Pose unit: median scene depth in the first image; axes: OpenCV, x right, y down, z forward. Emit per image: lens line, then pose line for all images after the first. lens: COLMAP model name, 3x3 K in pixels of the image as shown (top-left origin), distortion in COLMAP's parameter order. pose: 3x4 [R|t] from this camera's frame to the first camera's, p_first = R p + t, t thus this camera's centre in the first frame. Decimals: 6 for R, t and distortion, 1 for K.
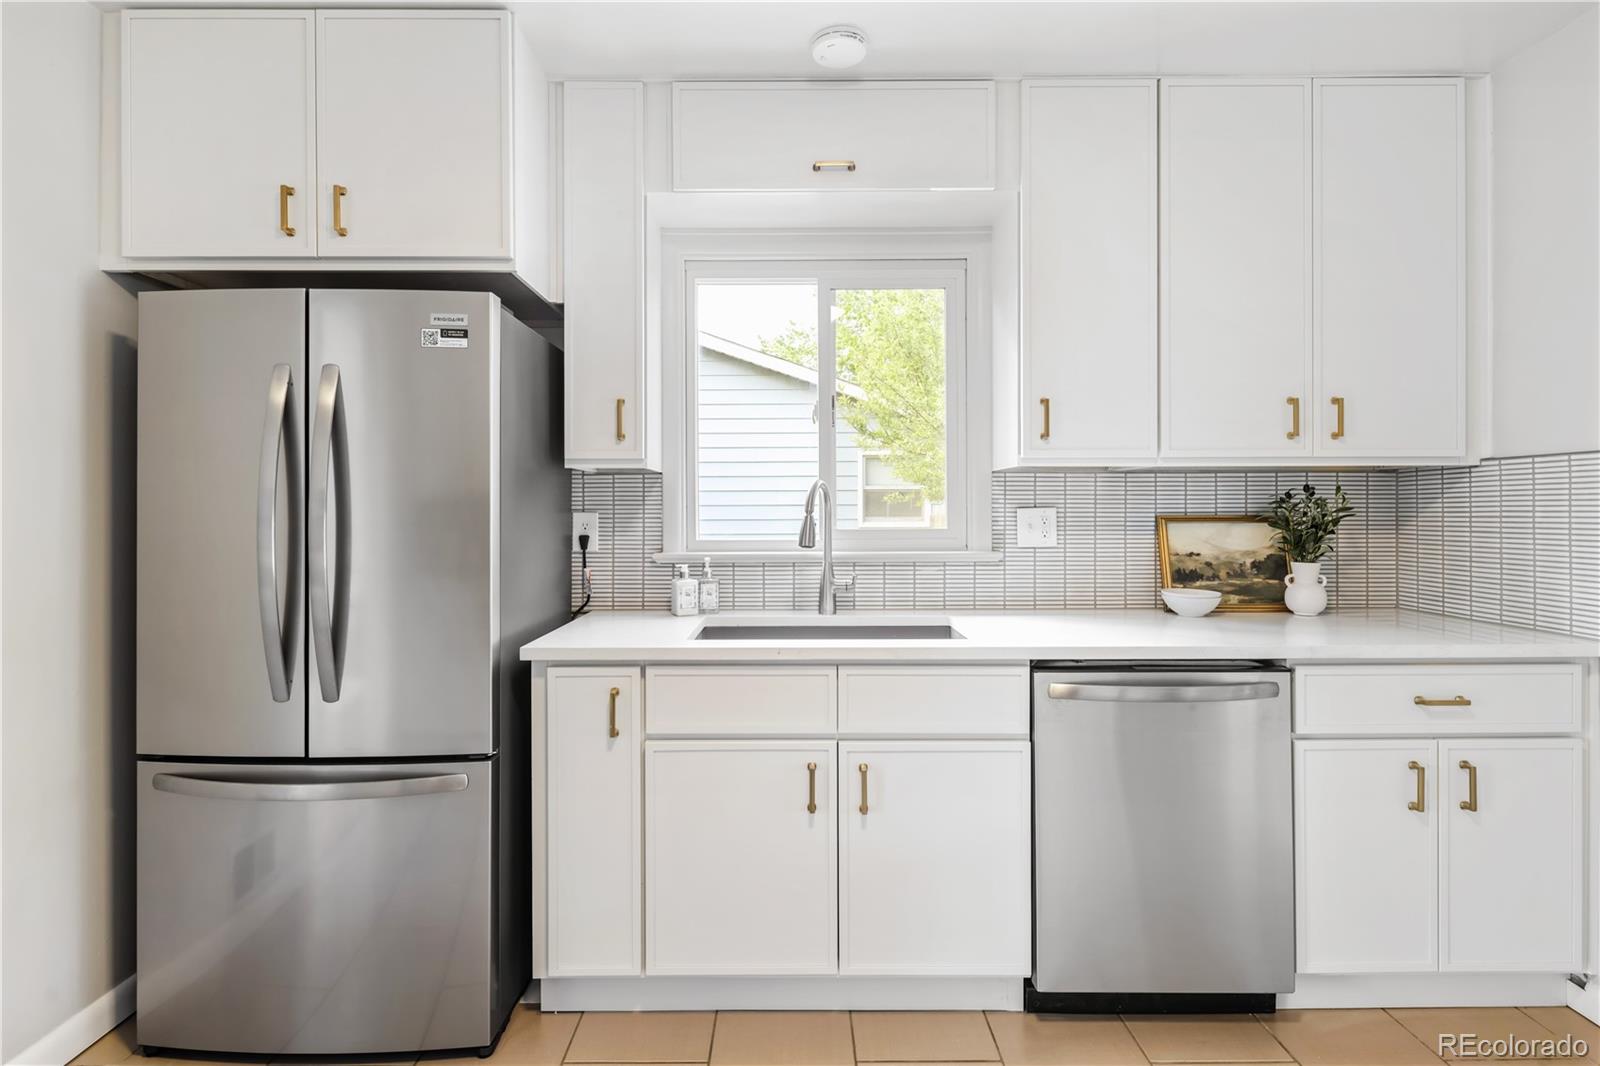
lens RADIAL K [[787.5, 0, 782.6], [0, 787.5, 508.8], [0, 0, 1]] dist [-0.001427, -0.001284]
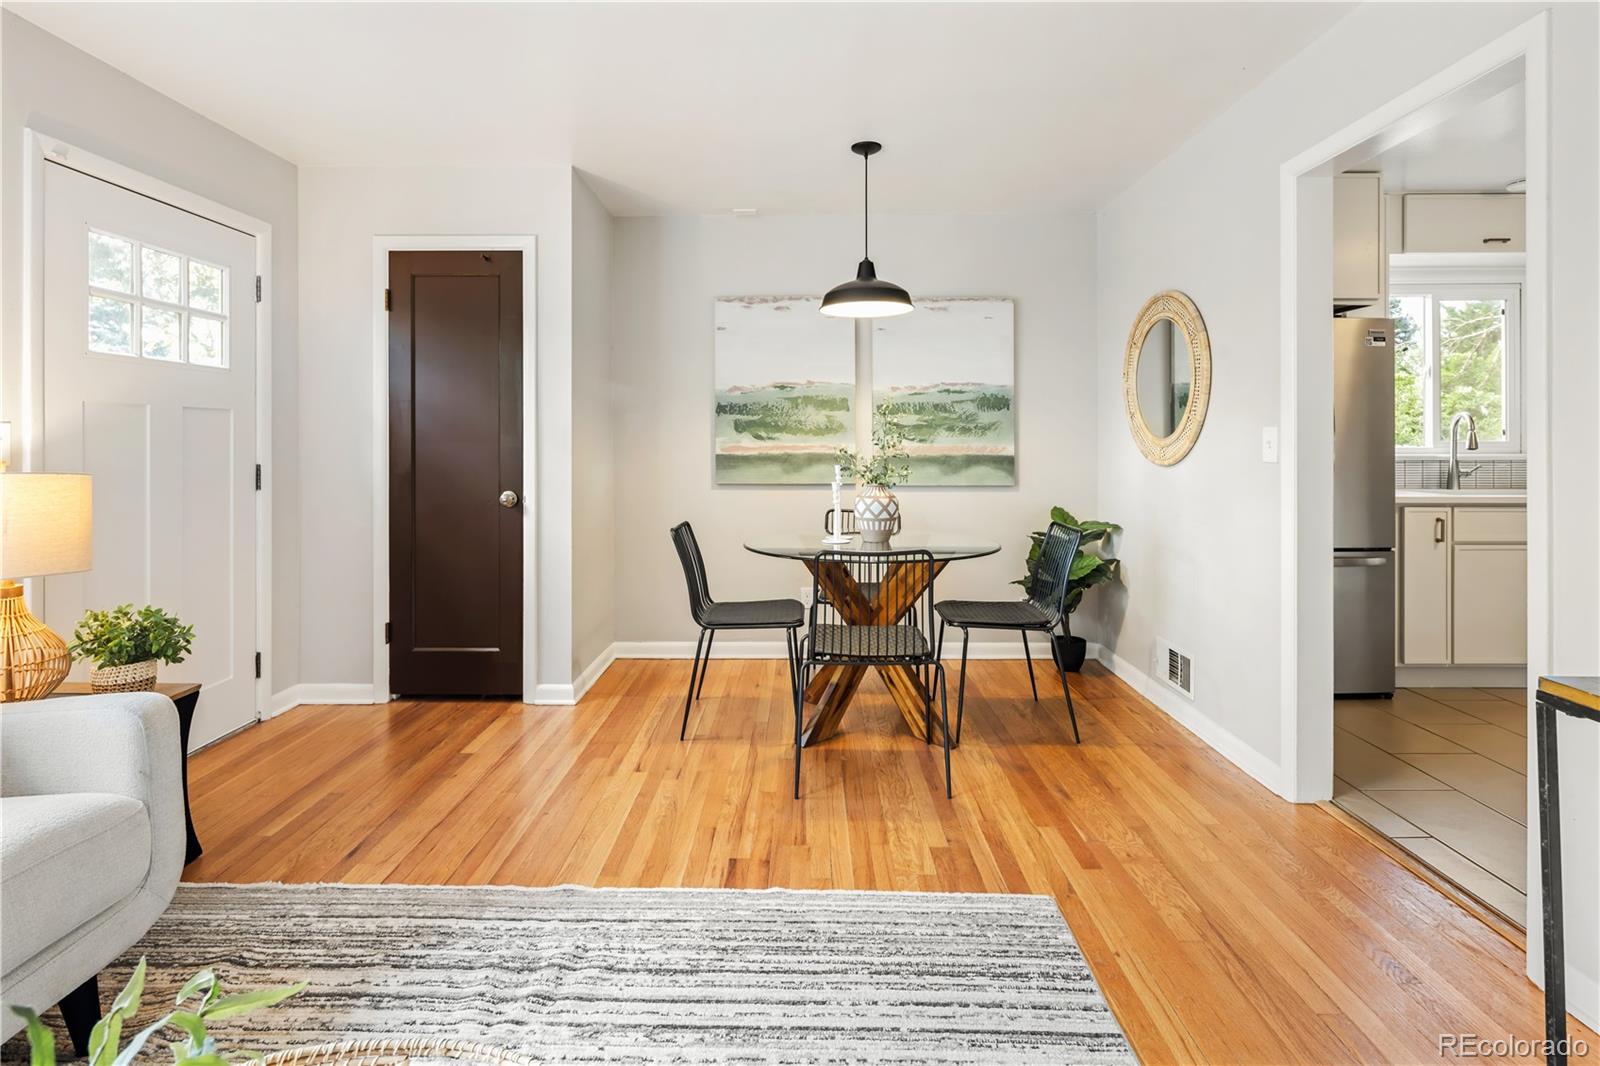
lens RADIAL K [[786.0, 0, 795.3], [0, 786.0, 444.2], [0, 0, 1]] dist [0.001250, -0.001422]
pose [[0.999952, 0.001237, -0.009734, -1.398812], [-0.001233, 0.999999, 0.000394, 0.034928], [0.009735, -0.000382, 0.999953, -0.763563]]
